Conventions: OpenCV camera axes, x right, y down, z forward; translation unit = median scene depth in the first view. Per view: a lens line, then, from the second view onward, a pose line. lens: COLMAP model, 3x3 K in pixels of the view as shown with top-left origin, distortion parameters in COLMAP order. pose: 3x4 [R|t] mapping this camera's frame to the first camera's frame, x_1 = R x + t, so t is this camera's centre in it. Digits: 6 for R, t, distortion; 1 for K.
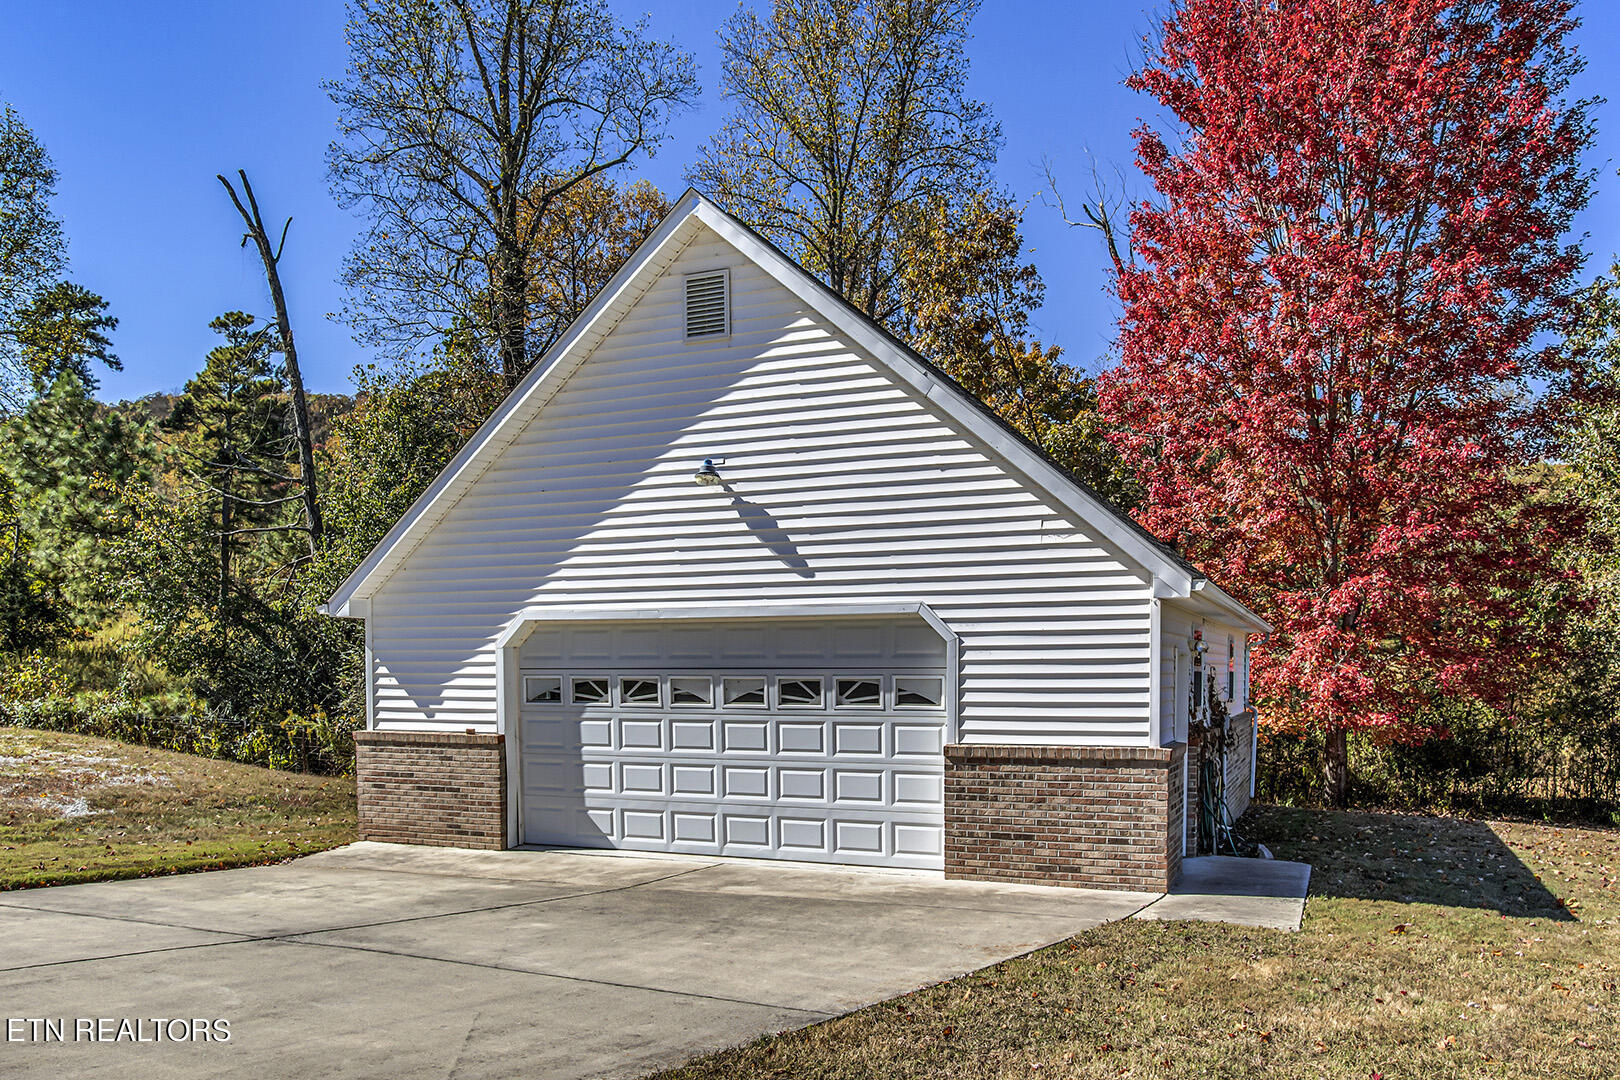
lens RADIAL K [[1224.4, 0, 811.4], [0, 1224.4, 726.5], [0, 0, 1]] dist [0.003001, 0.002866]
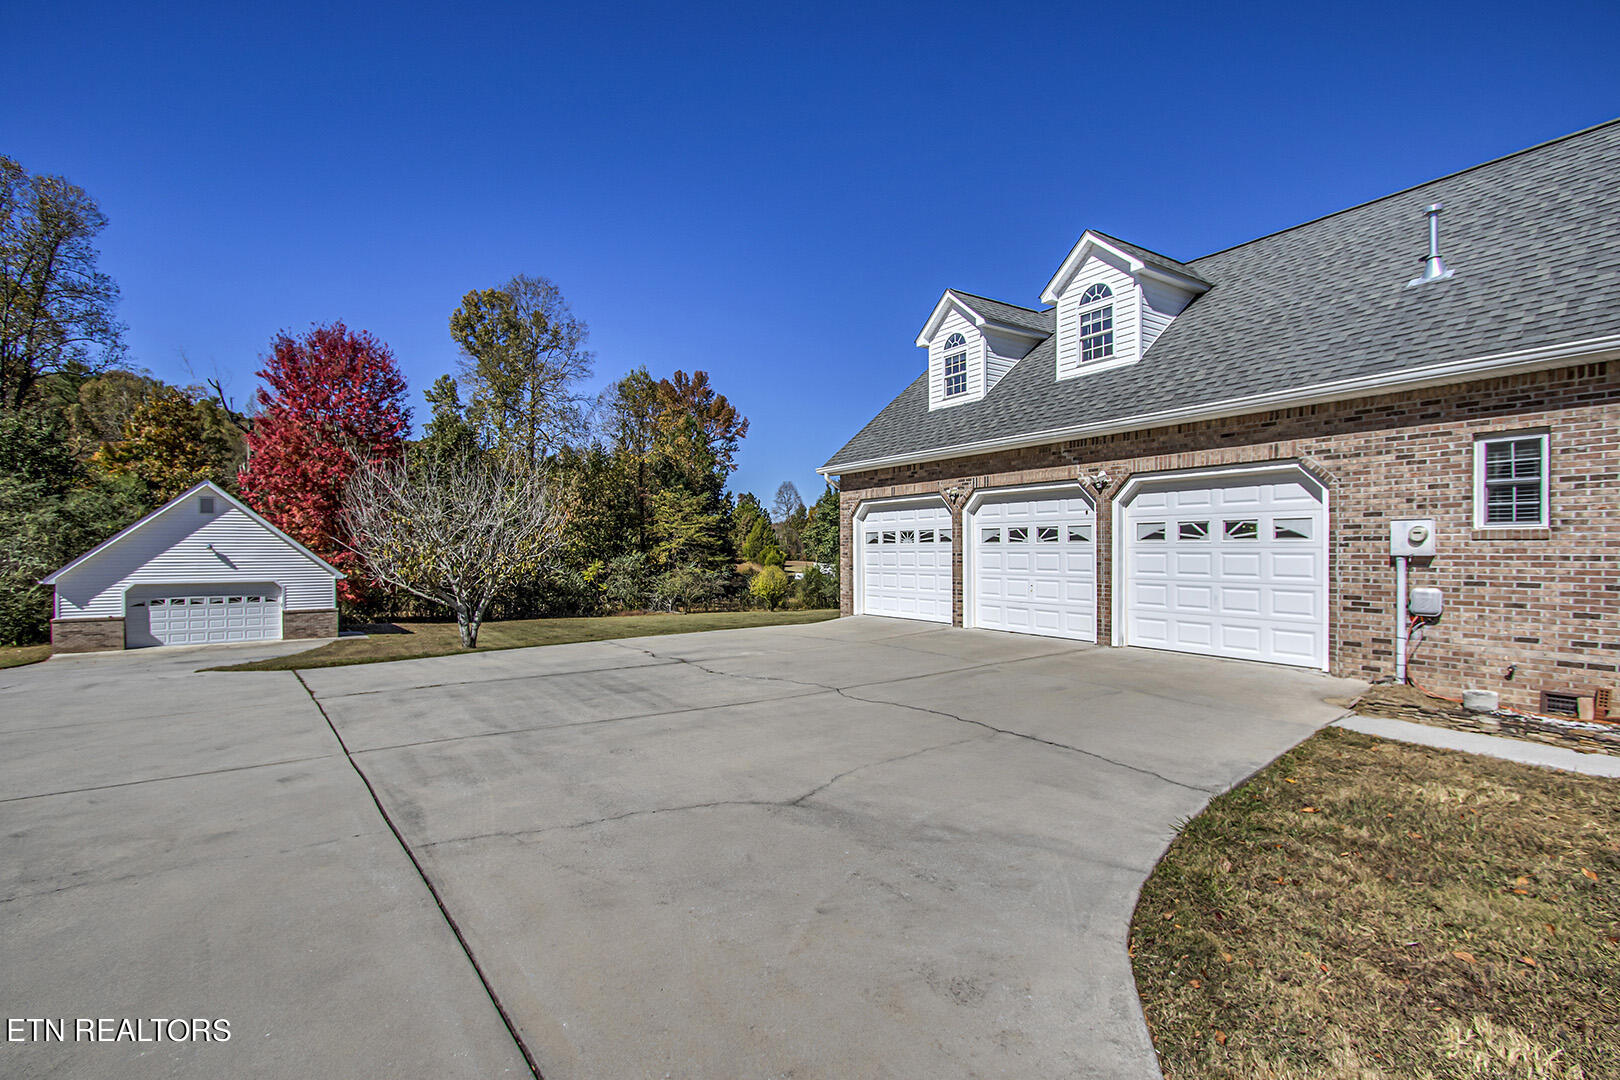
lens RADIAL K [[770.2, 0, 820.1], [0, 770.2, 551.8], [0, 0, 1]] dist [-0.015838, 0.000127]
pose [[0.497862, -0.002743, 0.867252, -1.141680], [0.039703, 0.999019, -0.019632, -0.056725], [-0.866347, 0.044207, 0.497482, -1.803367]]
